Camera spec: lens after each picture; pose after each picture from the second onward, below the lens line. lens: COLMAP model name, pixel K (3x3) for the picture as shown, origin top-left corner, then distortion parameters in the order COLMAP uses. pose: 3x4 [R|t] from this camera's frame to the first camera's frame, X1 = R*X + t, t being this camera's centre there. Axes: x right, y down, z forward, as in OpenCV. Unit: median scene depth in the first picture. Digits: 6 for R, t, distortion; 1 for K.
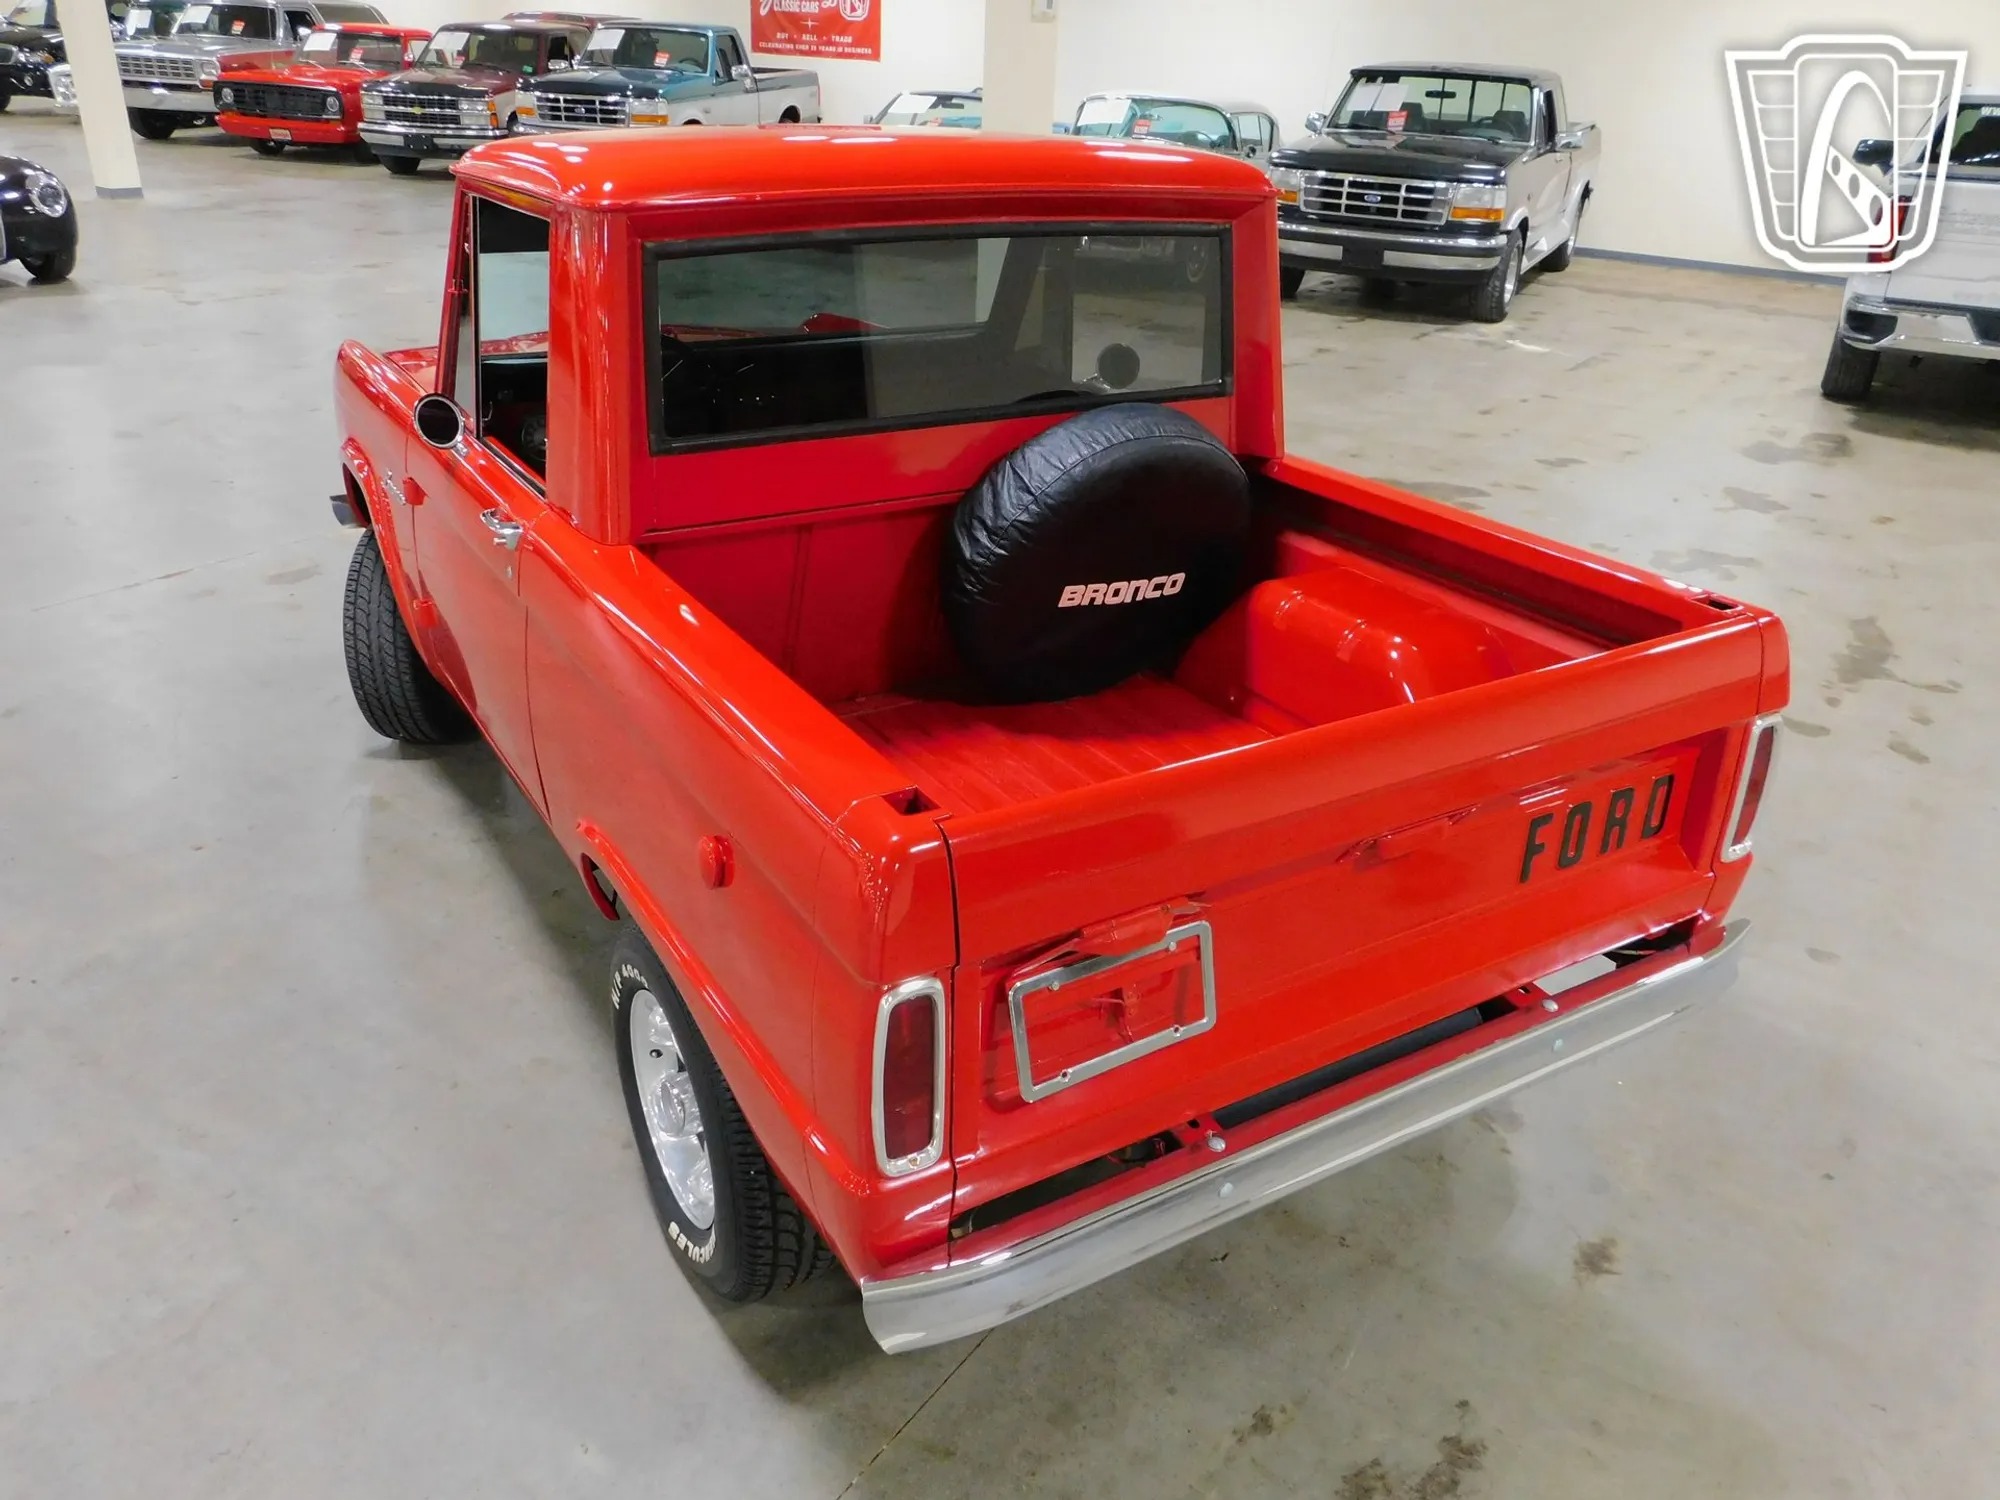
lens RADIAL K [[1471.0, 0, 986.7], [0, 1471.0, 749.2], [0, 0, 1]] dist [-0.008984, 0.015414]
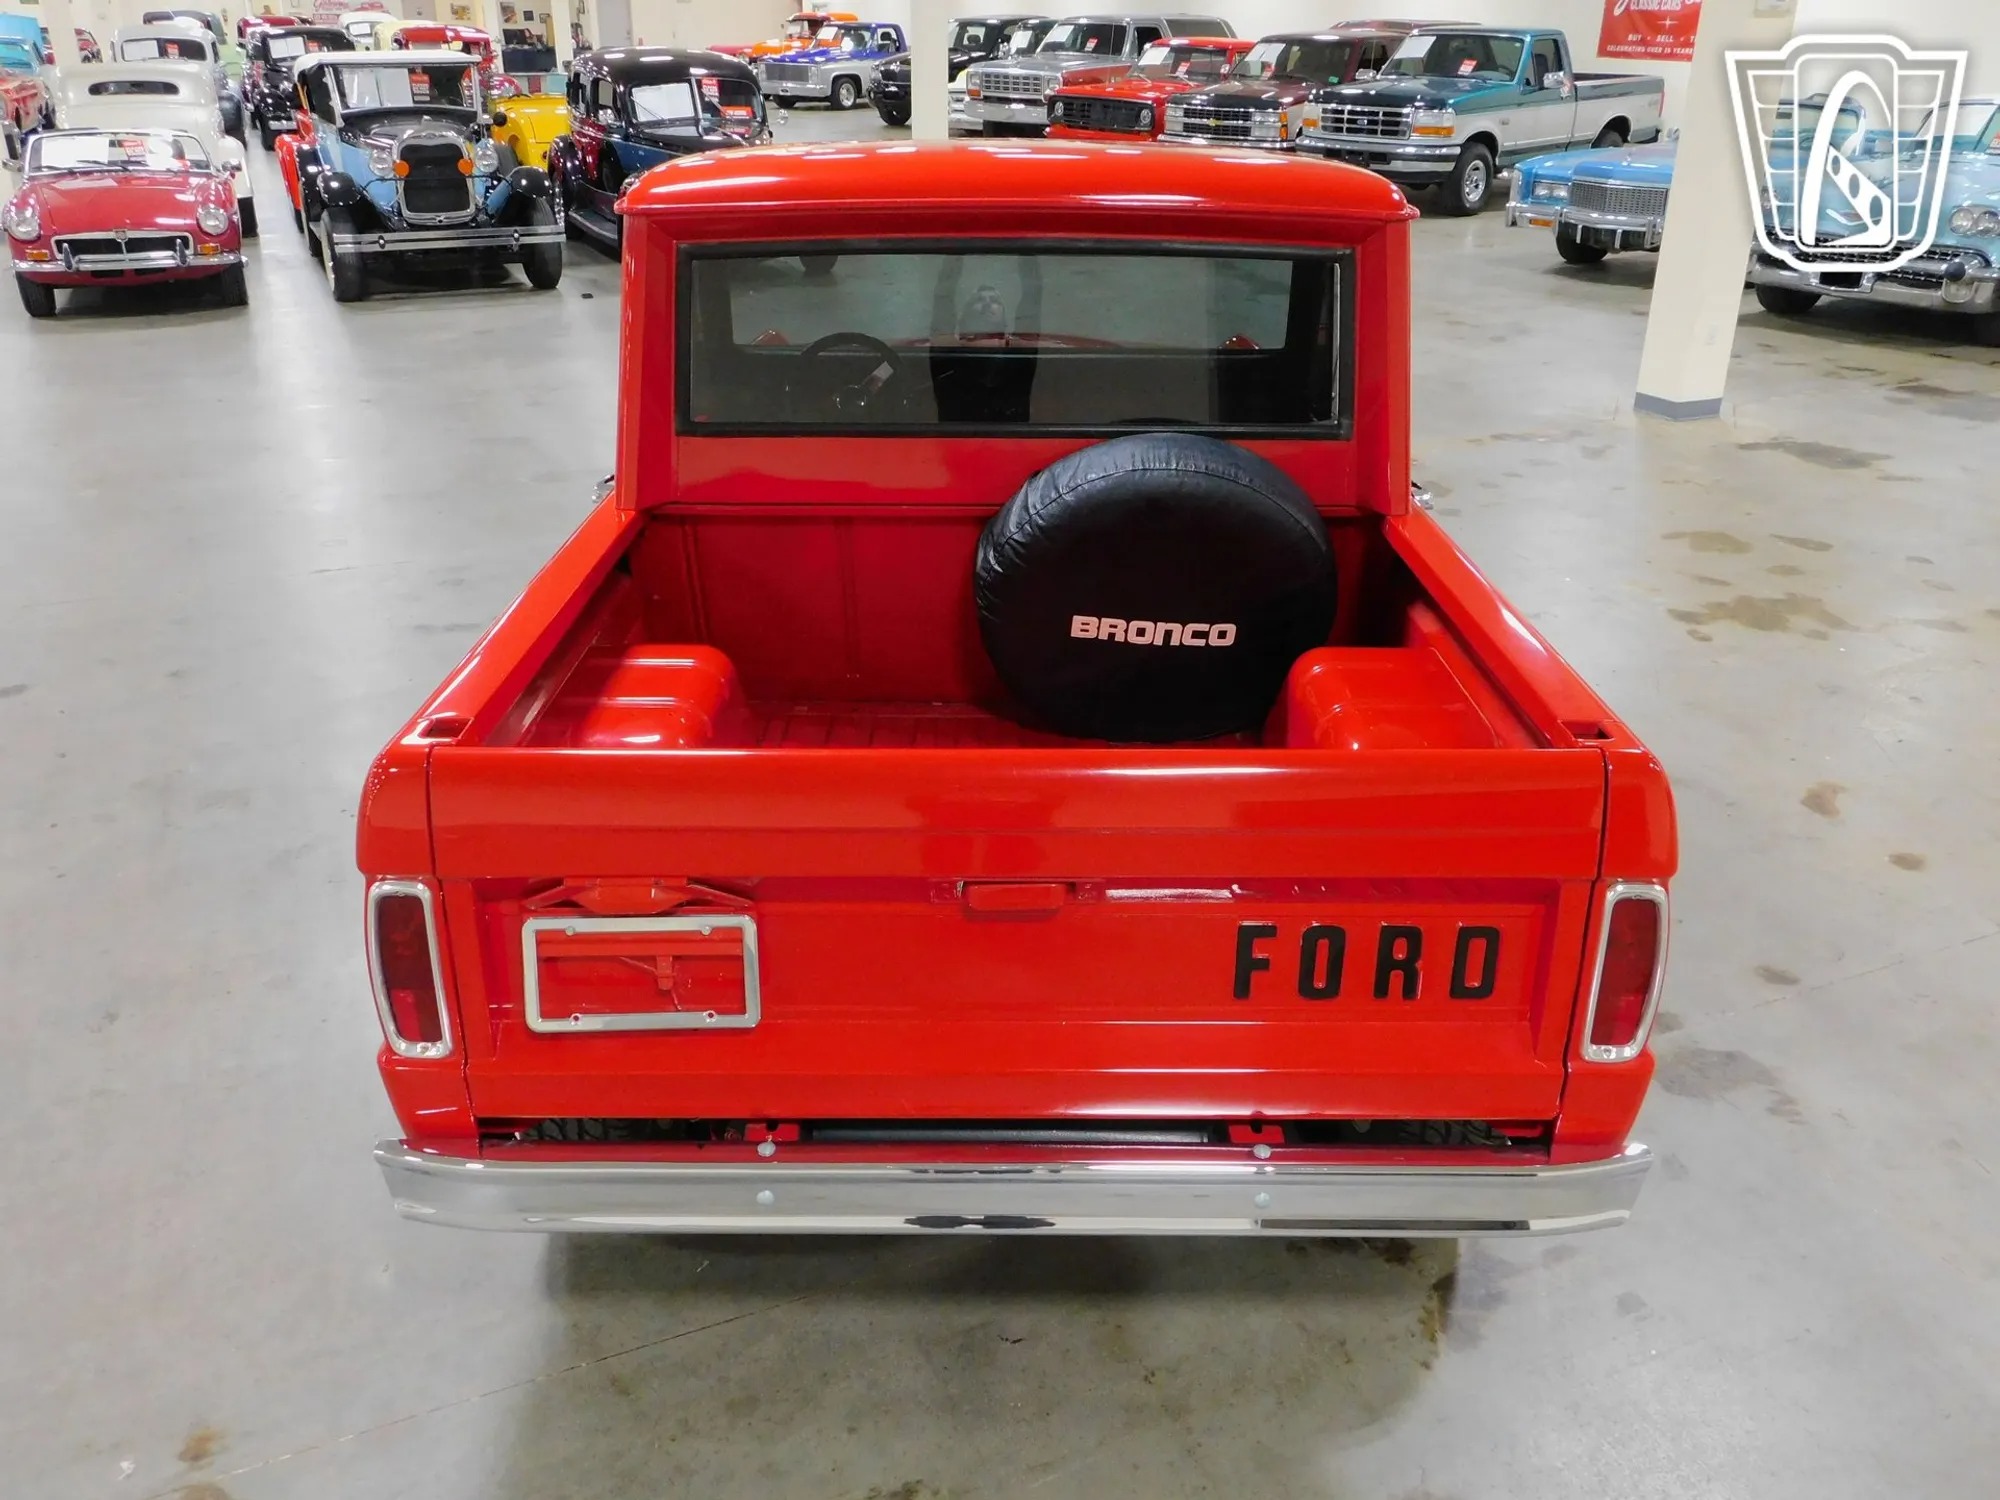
lens RADIAL K [[1610.9, 0, 991.3], [0, 1610.9, 742.4], [0, 0, 1]] dist [-0.000160, 0.011614]
pose [[0.858003, 0.182826, -0.480006, 0.089005], [-0.202916, 0.979143, 0.010229, -0.004996], [0.471865, 0.088624, 0.877205, 0.010464]]
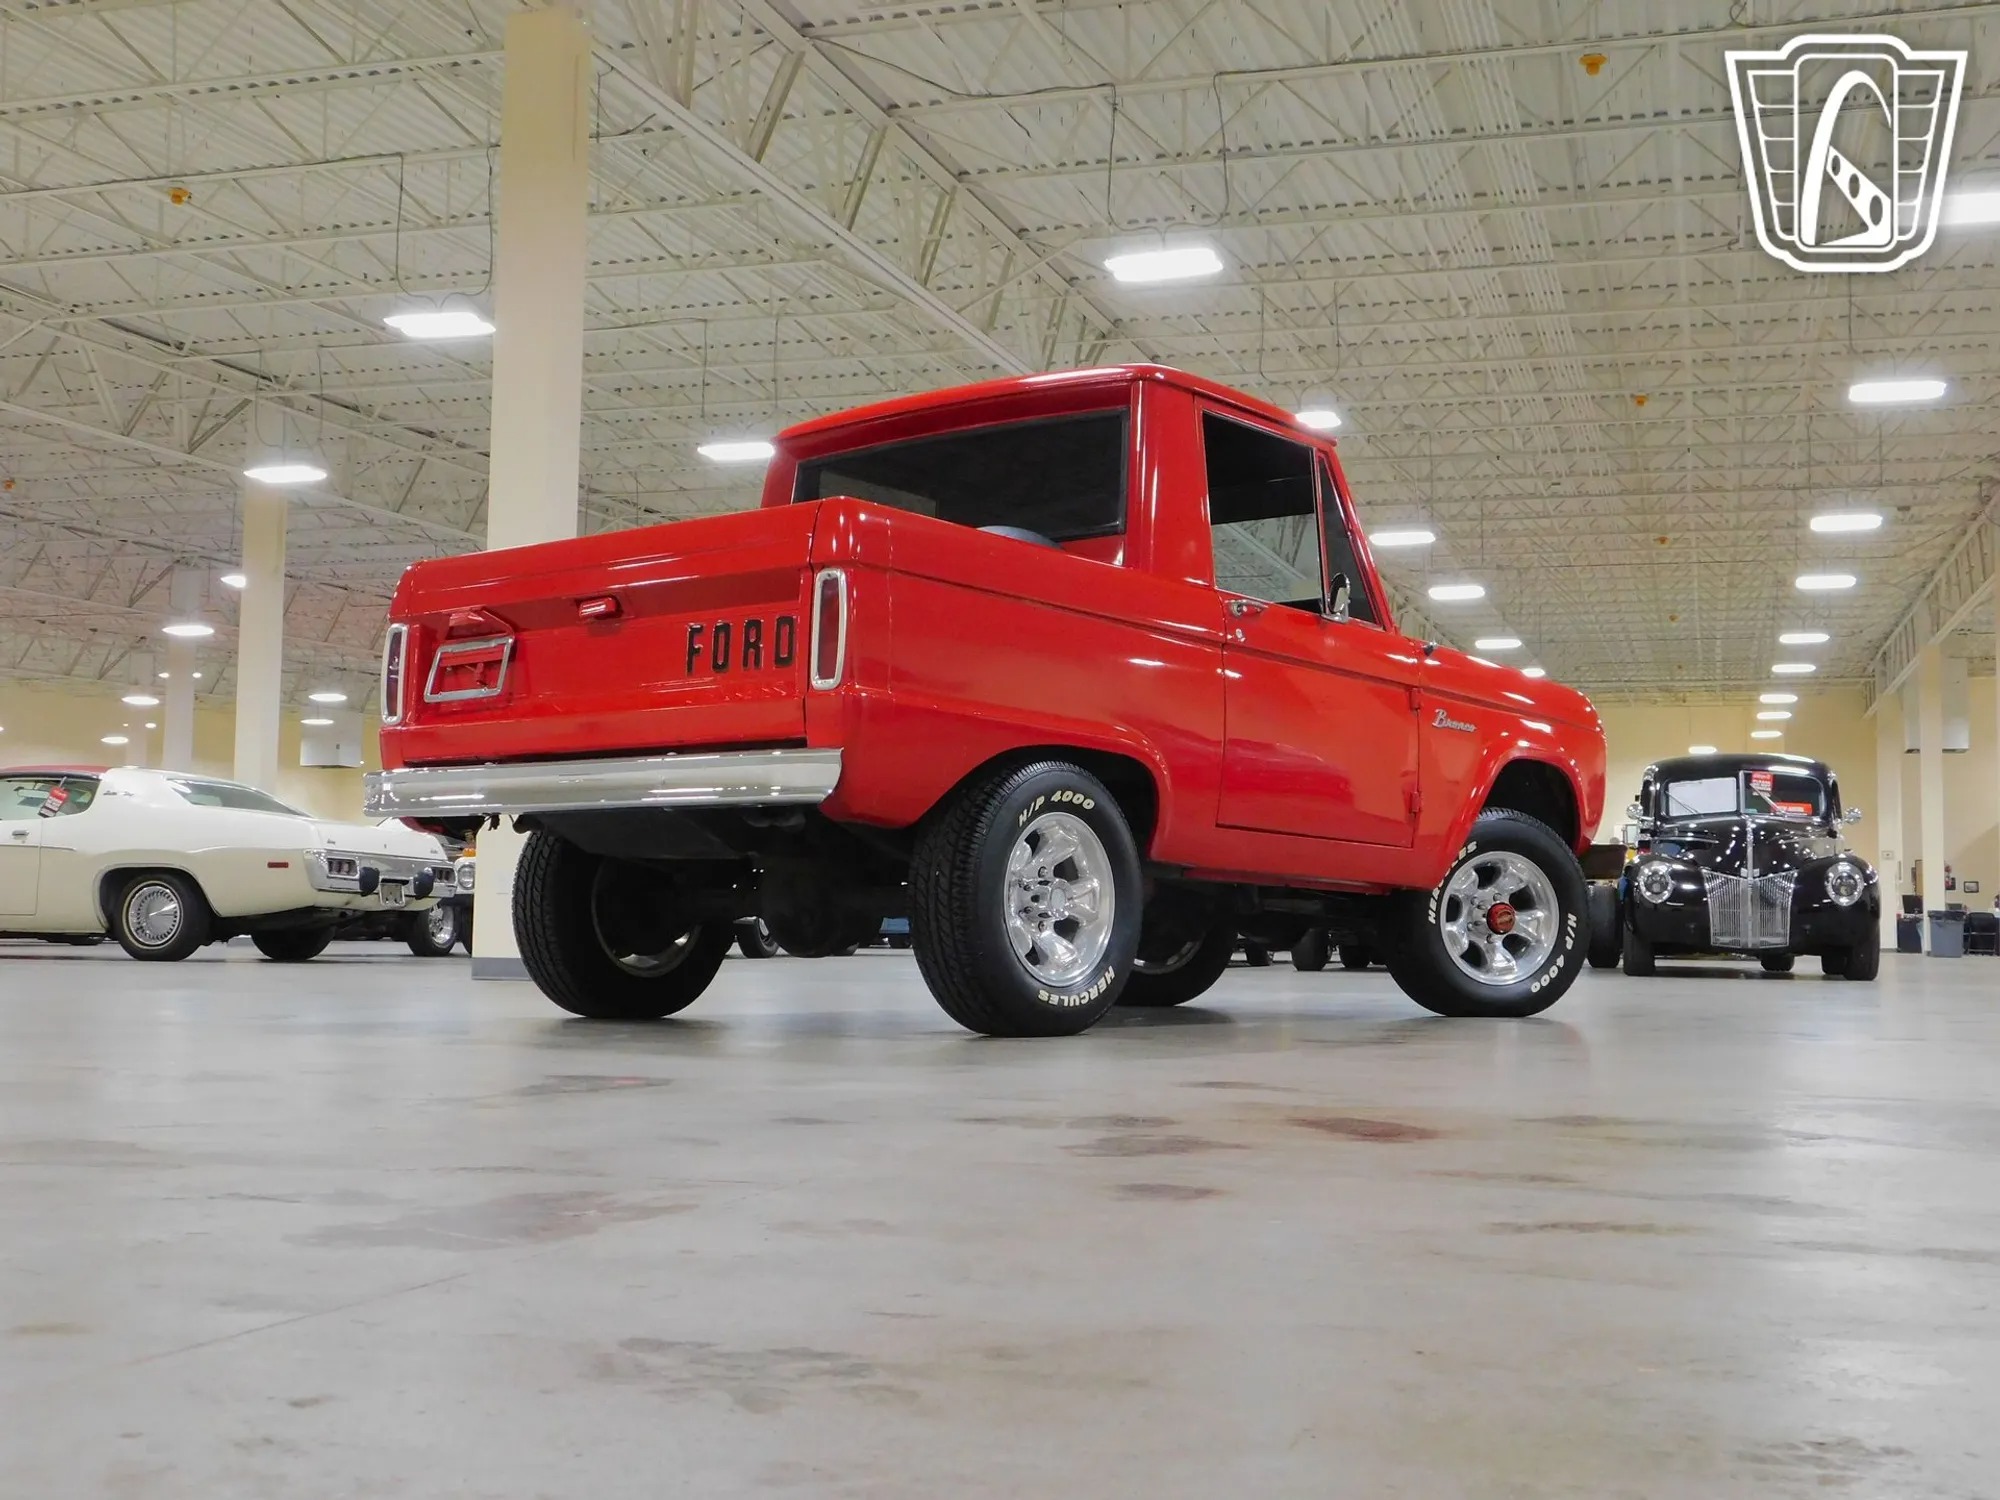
lens RADIAL K [[2348.1, 0, 1014.3], [0, 2348.1, 764.9], [0, 0, 1]] dist [-0.012902, 0.000000]
pose [[0.329561, -0.099894, -0.938835, 0.362465], [-0.418615, 0.875839, -0.240139, 0.081240], [0.846257, 0.472151, 0.246825, 0.097380]]
